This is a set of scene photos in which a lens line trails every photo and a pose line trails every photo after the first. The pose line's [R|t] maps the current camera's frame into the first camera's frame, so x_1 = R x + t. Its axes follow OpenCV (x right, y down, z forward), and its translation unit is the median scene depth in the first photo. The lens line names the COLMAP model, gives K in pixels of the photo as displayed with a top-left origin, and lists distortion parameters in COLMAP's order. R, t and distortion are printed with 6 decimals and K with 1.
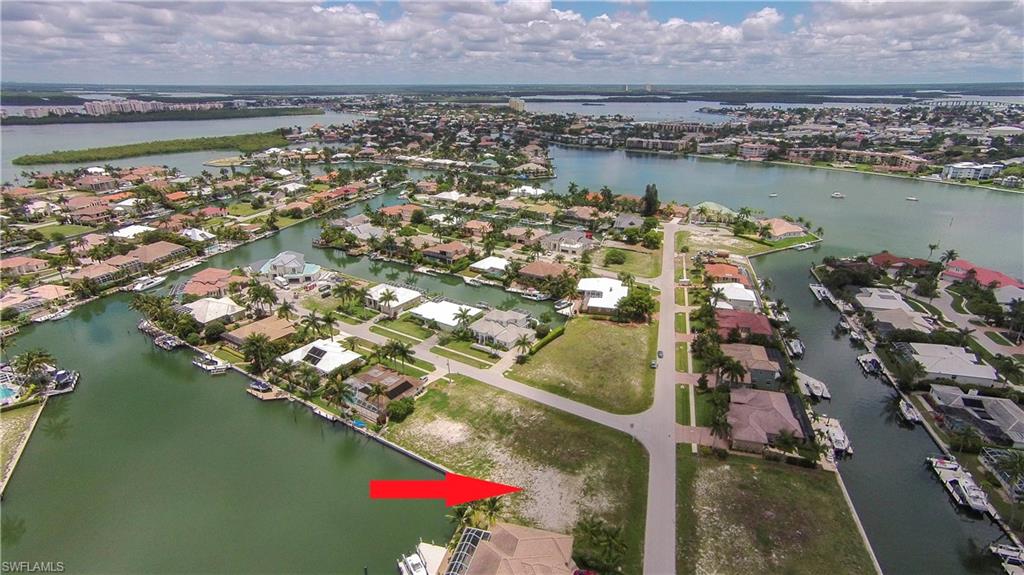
lens RADIAL K [[543.9, 0, 512.0], [0, 543.9, 287.5], [0, 0, 1]] dist [-0.056851, 0.059921]
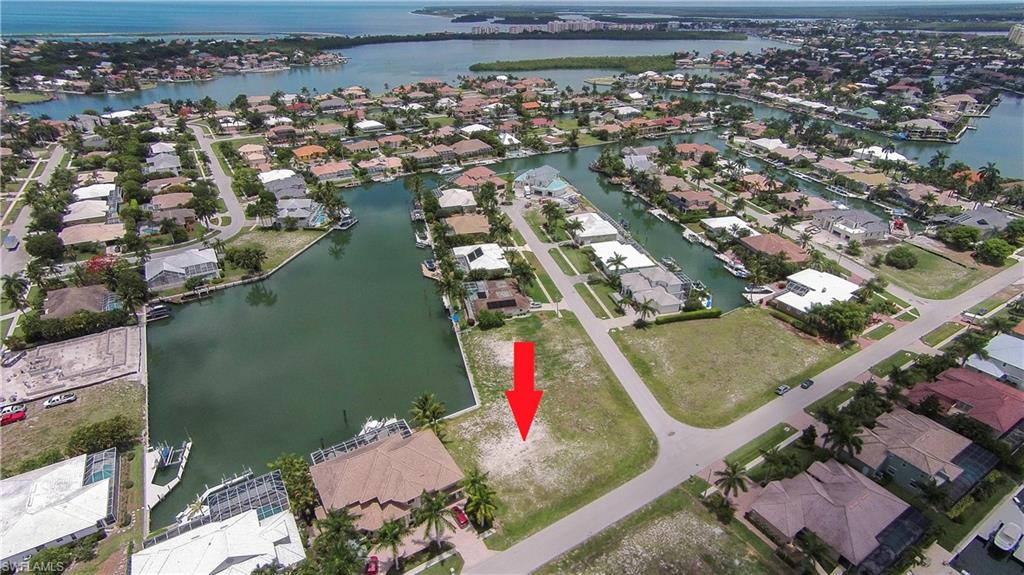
lens RADIAL K [[543.9, 0, 512.0], [0, 543.9, 287.5], [0, 0, 1]] dist [-0.056851, 0.059921]
pose [[0.727836, 0.318609, -0.607242, 0.241123], [-0.242373, 0.947880, 0.206830, -0.037859], [0.641491, -0.003360, 0.767123, 0.097613]]
